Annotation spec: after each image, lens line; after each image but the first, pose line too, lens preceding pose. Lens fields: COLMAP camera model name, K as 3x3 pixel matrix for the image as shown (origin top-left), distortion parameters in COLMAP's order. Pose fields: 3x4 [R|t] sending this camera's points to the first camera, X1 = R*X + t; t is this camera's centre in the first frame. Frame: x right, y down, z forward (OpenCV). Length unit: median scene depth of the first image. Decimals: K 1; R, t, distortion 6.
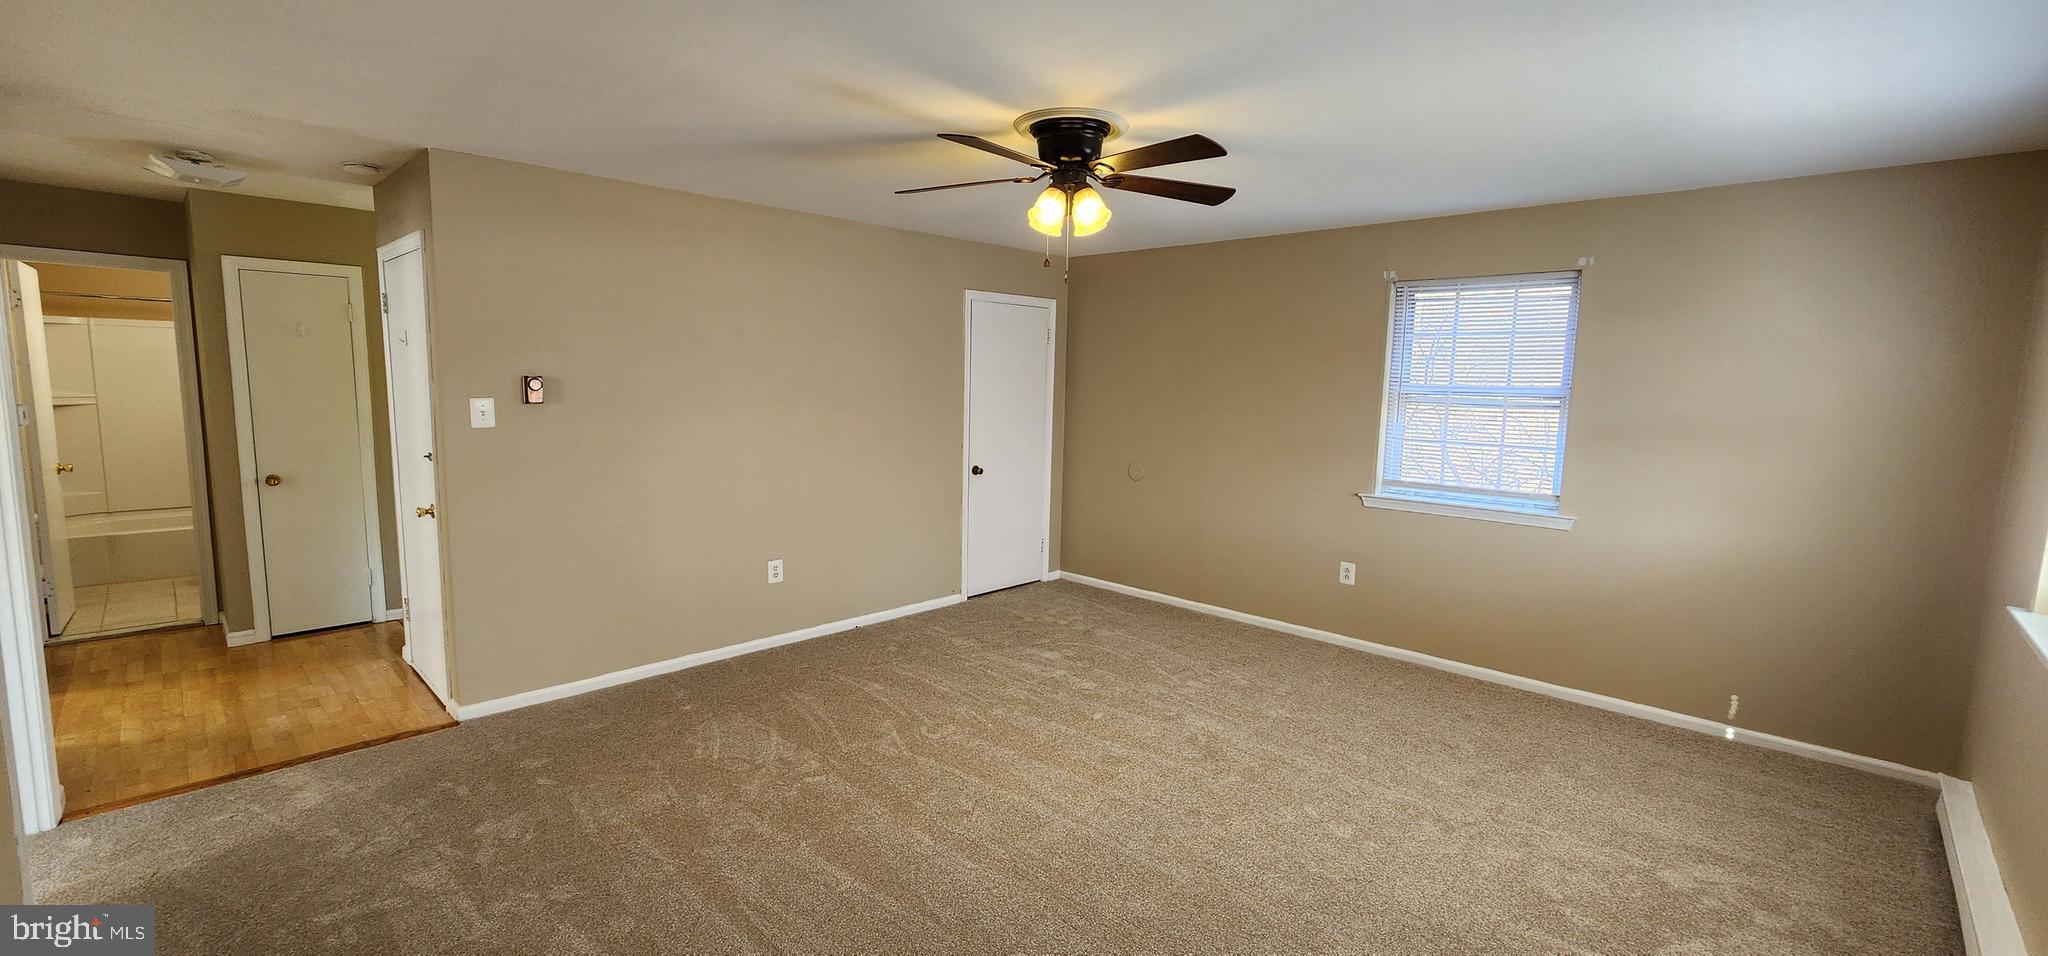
lens RADIAL K [[837.4, 0, 1024.0], [0, 837.4, 478.0], [0, 0, 1]] dist [0.001159, 0.000074]
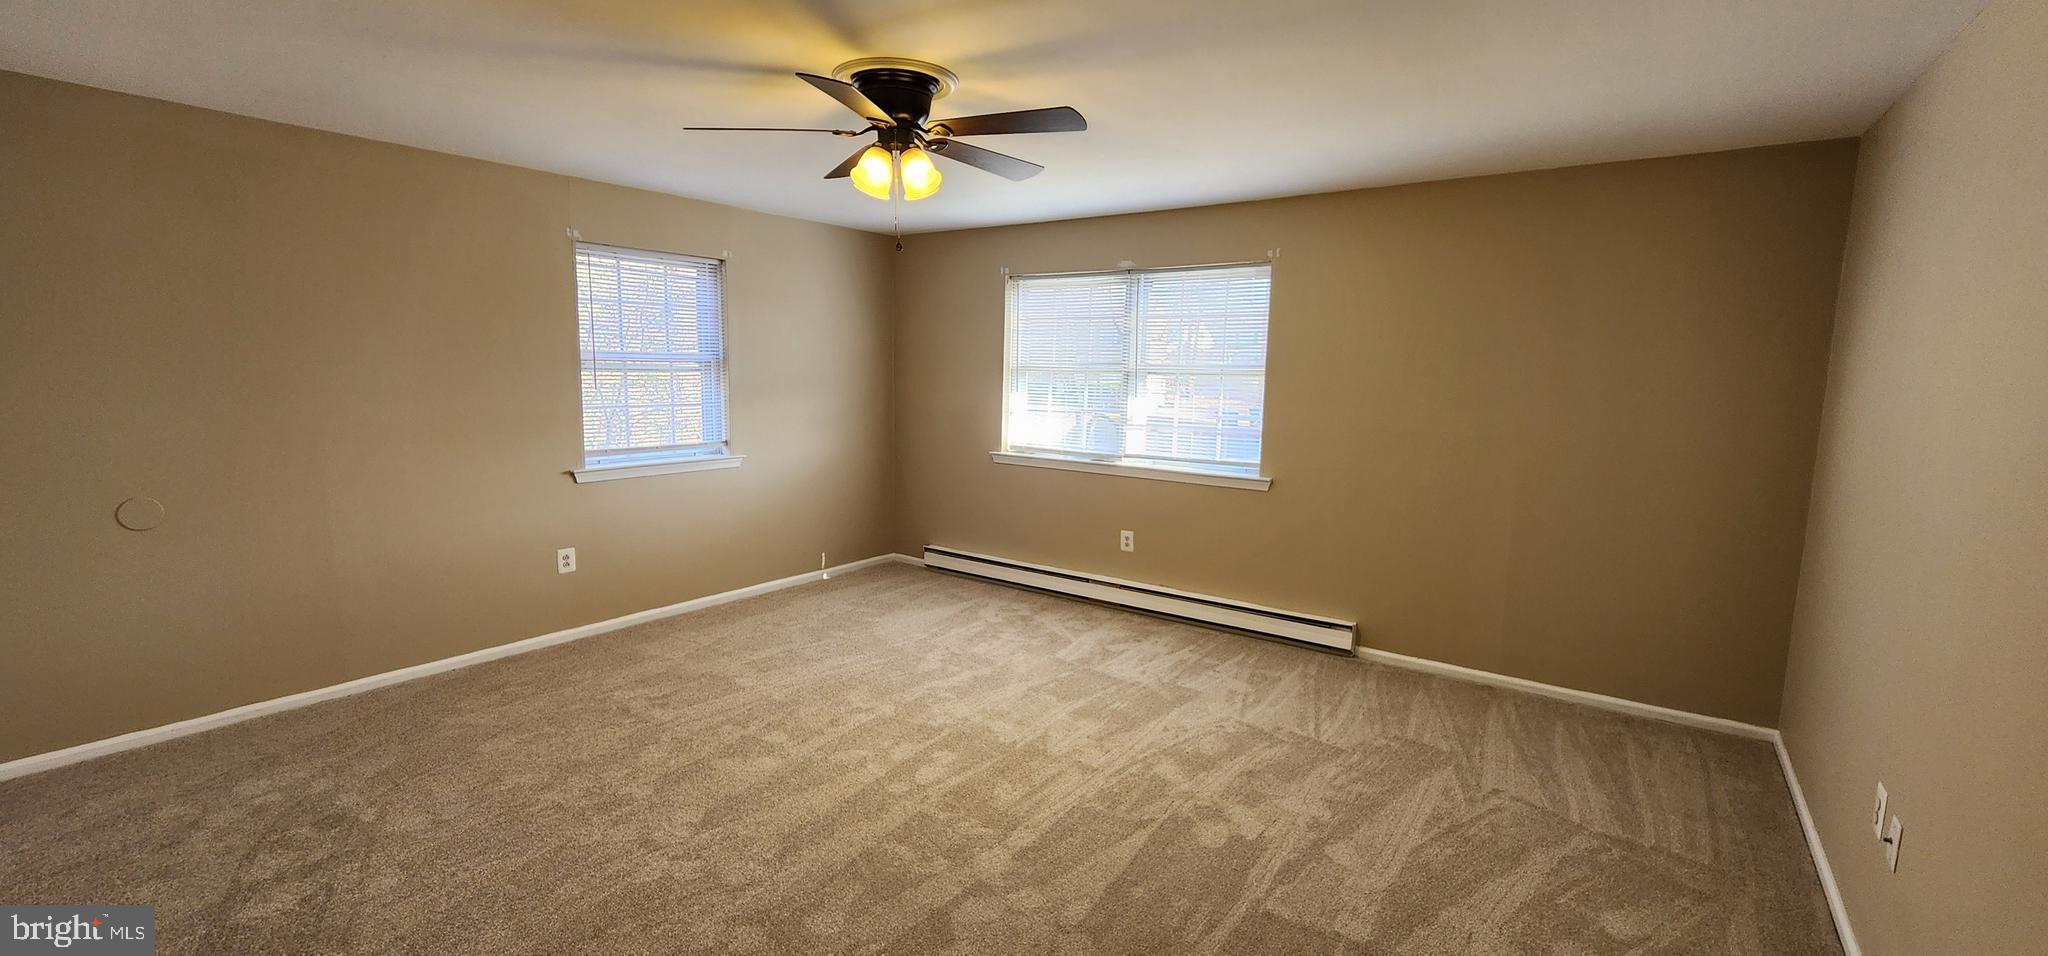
lens RADIAL K [[837.4, 0, 1024.0], [0, 837.4, 478.0], [0, 0, 1]] dist [0.001159, 0.000074]
pose [[-0.131243, -0.154067, 0.979305, -0.615512], [0.099788, 0.980779, 0.167673, -0.084808], [-0.986315, 0.119728, -0.113346, 0.671731]]
